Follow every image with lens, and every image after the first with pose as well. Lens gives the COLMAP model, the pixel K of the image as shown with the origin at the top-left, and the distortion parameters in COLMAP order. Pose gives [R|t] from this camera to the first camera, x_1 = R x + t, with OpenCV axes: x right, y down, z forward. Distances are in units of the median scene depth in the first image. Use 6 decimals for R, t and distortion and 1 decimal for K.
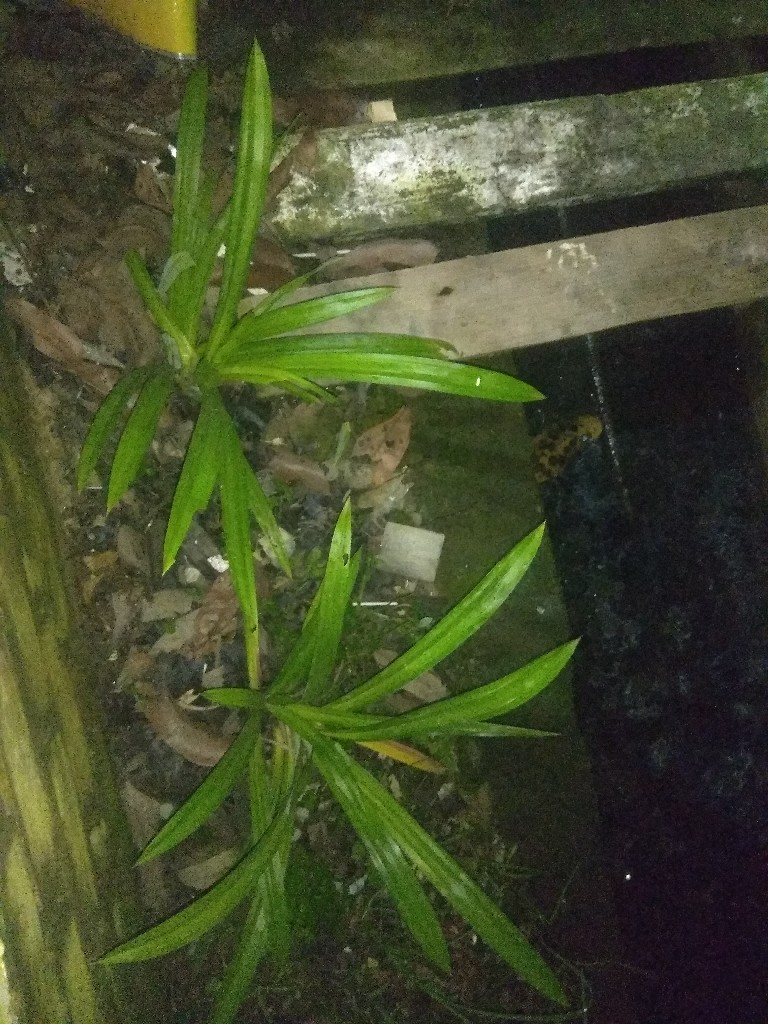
lens RADIAL K [[790.8, 0, 382.7], [0, 790.8, 485.8], [0, 0, 1]] dist [0.055954, -0.125493]
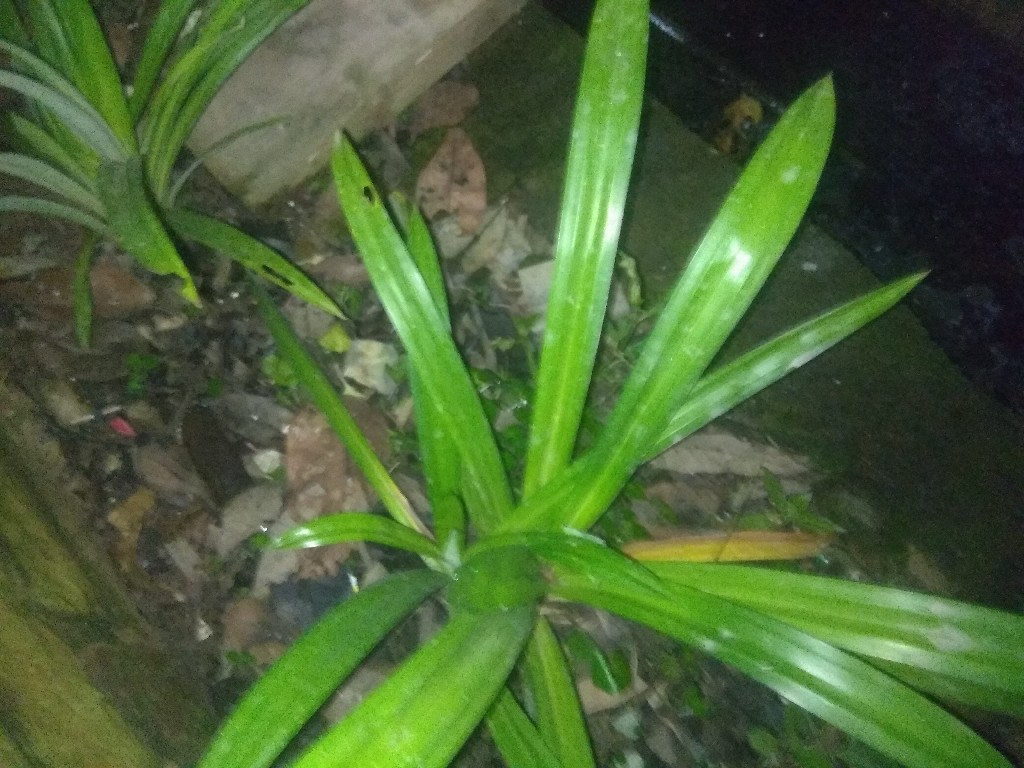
lens RADIAL K [[782.9, 0, 522.0], [0, 782.9, 384.7], [0, 0, 1]] dist [0.079644, -0.181141]
pose [[0.827846, -0.555042, -0.081233, 0.011101], [0.512766, 0.807476, -0.291640, 0.348084], [0.227466, 0.199779, 0.953073, 0.434483]]
